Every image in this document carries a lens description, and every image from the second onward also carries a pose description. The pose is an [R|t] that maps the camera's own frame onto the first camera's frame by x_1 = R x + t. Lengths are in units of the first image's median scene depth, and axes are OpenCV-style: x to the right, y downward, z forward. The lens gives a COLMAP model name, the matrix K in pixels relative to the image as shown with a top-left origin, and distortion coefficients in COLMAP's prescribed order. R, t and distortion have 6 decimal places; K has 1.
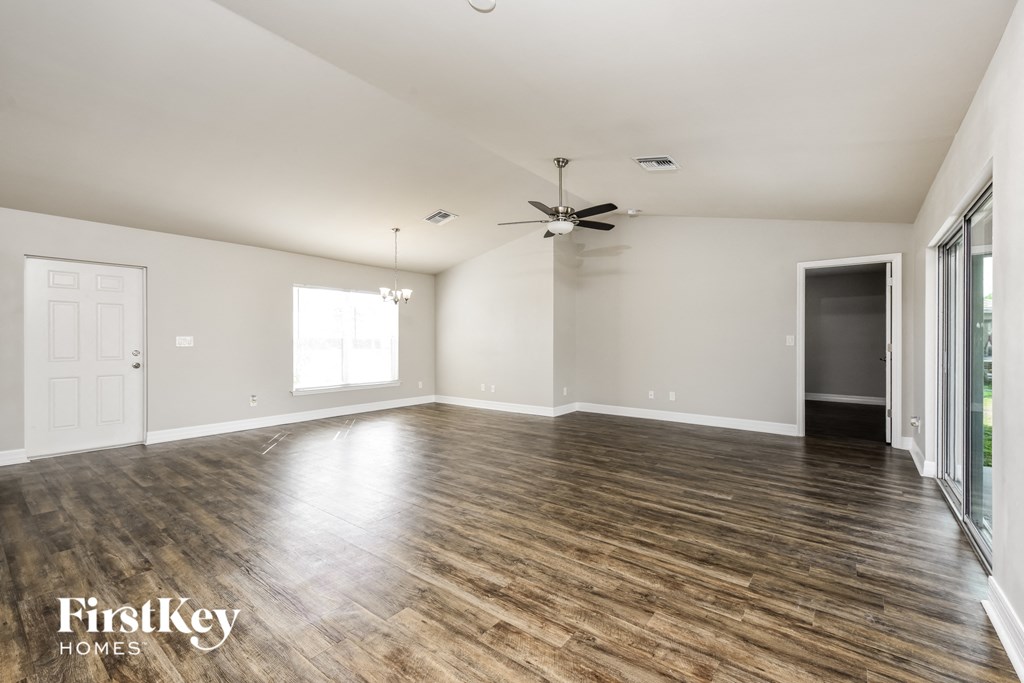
lens RADIAL K [[434.9, 0, 514.3], [0, 434.9, 334.2], [0, 0, 1]] dist [0.001012, -0.000116]
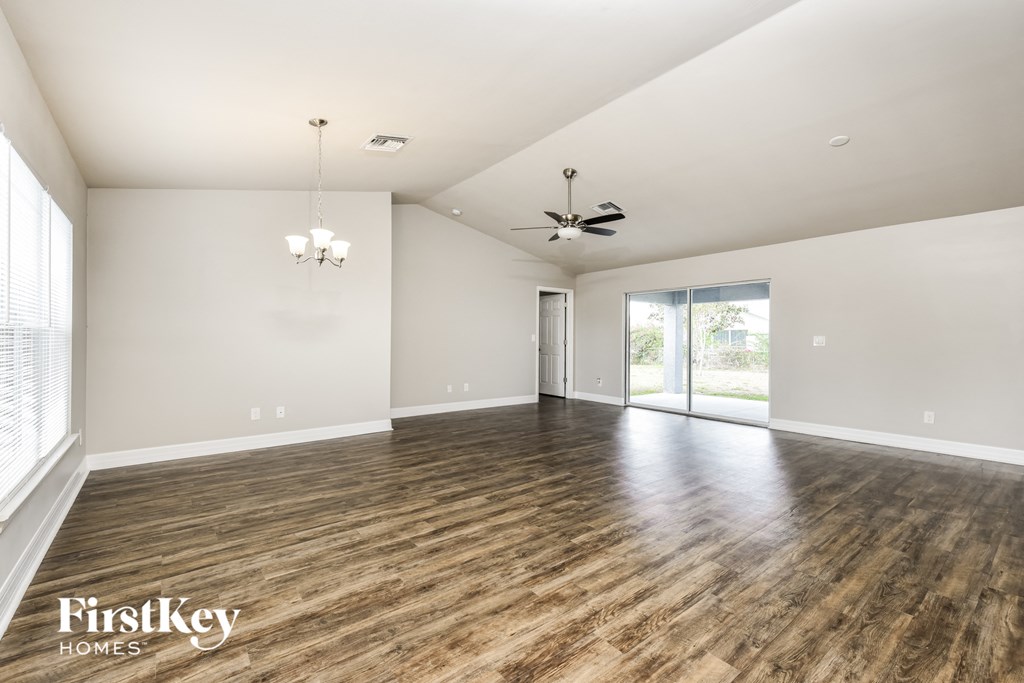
lens RADIAL K [[434.9, 0, 514.3], [0, 434.9, 334.2], [0, 0, 1]] dist [0.001012, -0.000116]
pose [[0.252083, 0.006122, 0.967686, -0.975009], [-0.019428, 0.999810, -0.001264, 0.009320], [-0.967511, -0.018482, 0.252154, 0.858921]]
